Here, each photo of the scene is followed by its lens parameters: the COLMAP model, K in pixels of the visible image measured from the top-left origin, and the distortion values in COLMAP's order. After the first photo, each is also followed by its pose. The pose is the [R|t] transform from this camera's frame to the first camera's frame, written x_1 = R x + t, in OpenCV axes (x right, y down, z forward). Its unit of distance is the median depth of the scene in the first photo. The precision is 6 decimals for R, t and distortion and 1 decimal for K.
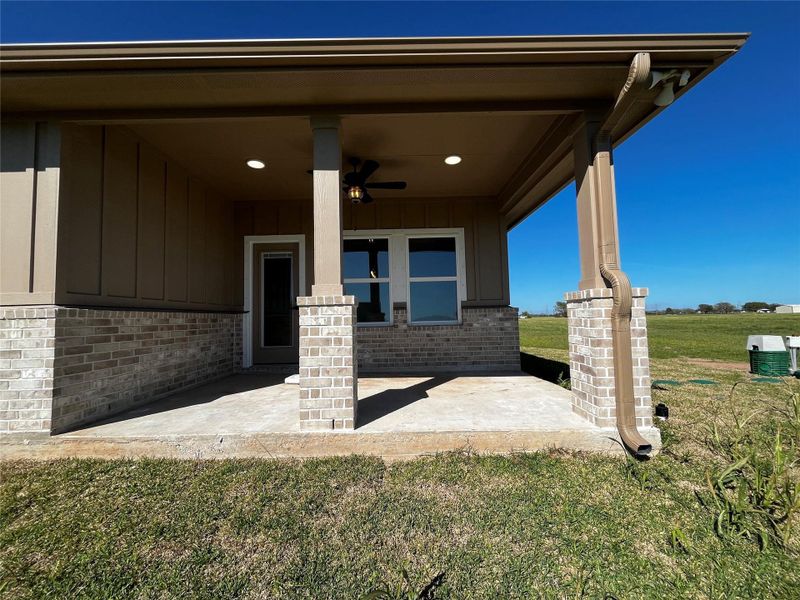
lens RADIAL K [[322.1, 0, 397.6], [0, 322.1, 302.4], [0, 0, 1]] dist [-0.001107, -0.000034]
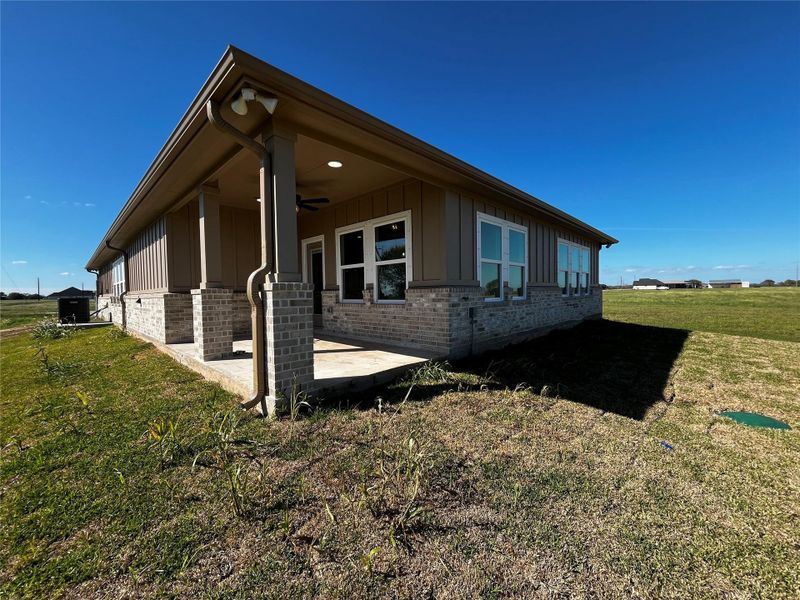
lens RADIAL K [[322.1, 0, 395.9], [0, 322.1, 298.9], [0, 0, 1]] dist [-0.001107, -0.000034]
pose [[0.715006, 0.024560, -0.698686, 0.922425], [0.040983, 0.996192, 0.076958, -0.031099], [0.697916, -0.083659, 0.711277, 0.222125]]
